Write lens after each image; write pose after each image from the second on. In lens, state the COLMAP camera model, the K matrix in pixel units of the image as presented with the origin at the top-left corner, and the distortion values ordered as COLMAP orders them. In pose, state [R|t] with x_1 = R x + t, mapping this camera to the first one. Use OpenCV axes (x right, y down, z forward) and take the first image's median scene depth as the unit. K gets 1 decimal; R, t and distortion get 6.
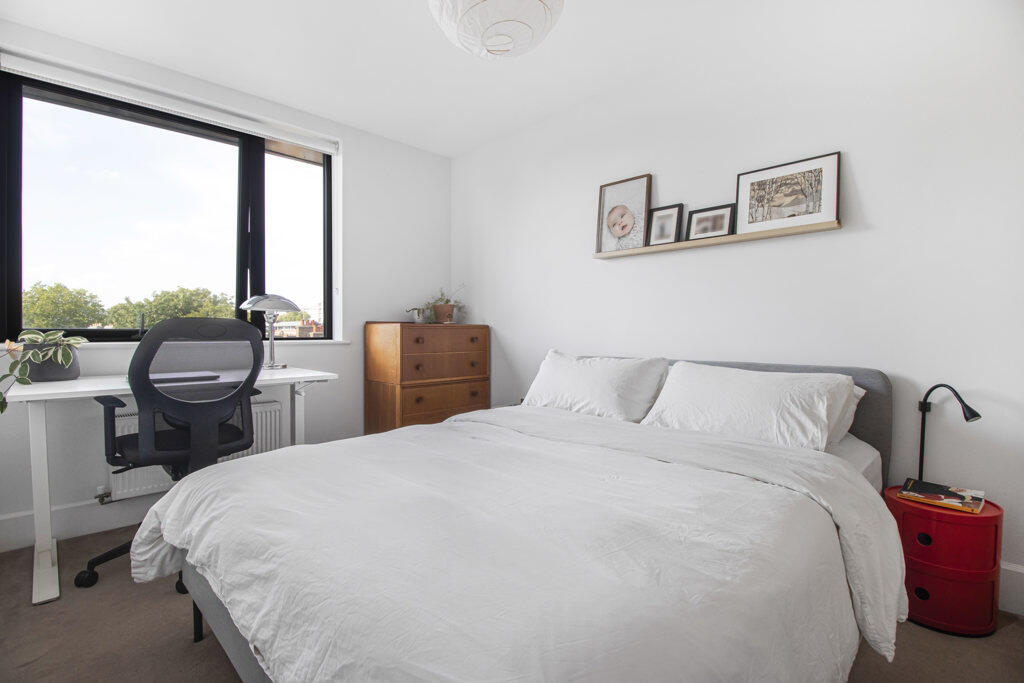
lens RADIAL K [[474.0, 0, 498.1], [0, 474.0, 338.7], [0, 0, 1]] dist [-0.026262, -0.001080]
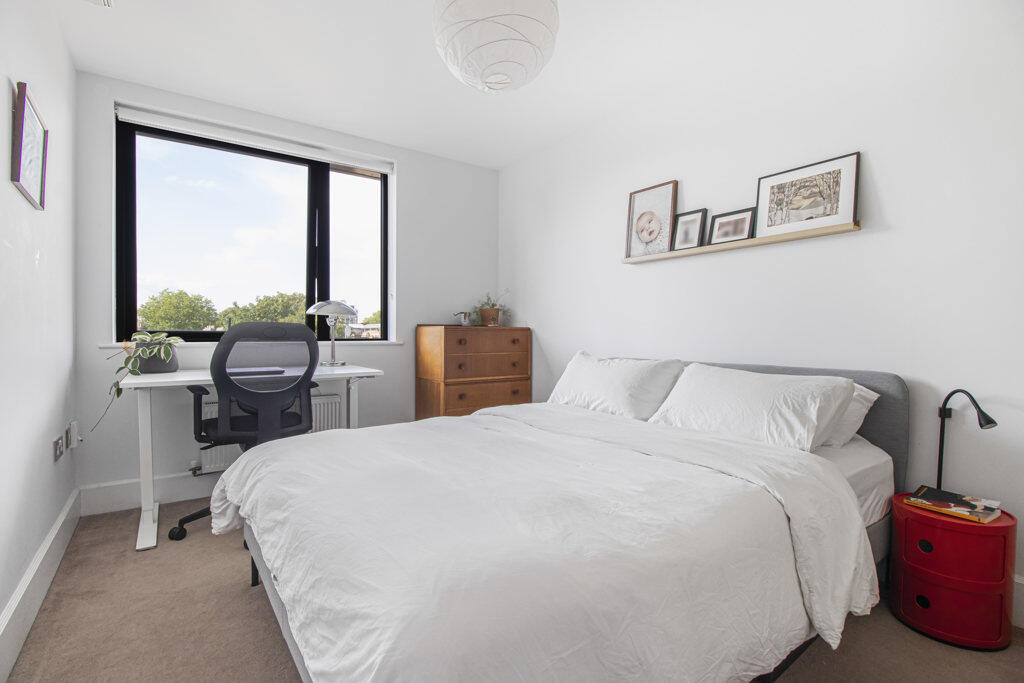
lens RADIAL K [[474.0, 0, 498.1], [0, 474.0, 338.7], [0, 0, 1]] dist [-0.026262, -0.001080]
pose [[0.987039, 0.004151, -0.160429, 0.126697], [-0.004920, 0.999978, -0.004400, 0.001180], [0.160408, 0.005133, 0.987038, -0.082357]]
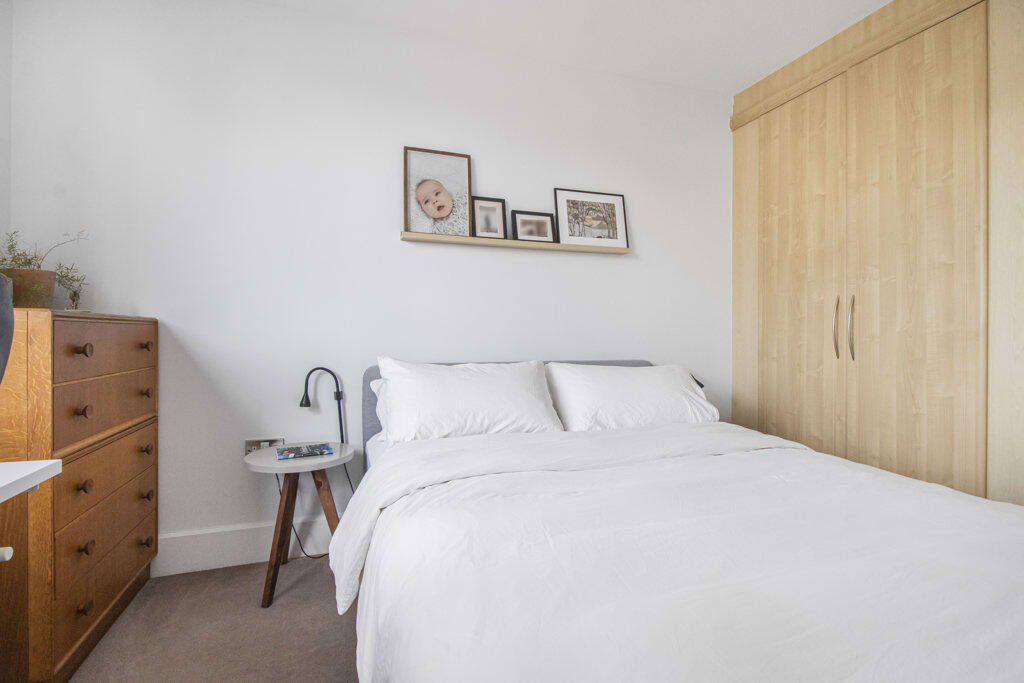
lens RADIAL K [[476.5, 0, 512.0], [0, 476.5, 341.5], [0, 0, 1]] dist [0.000221, -0.000164]
pose [[0.424926, -0.011860, 0.905150, -0.550805], [0.008276, 0.999923, 0.009217, -0.006620], [-0.905190, 0.003575, 0.424992, 0.646340]]
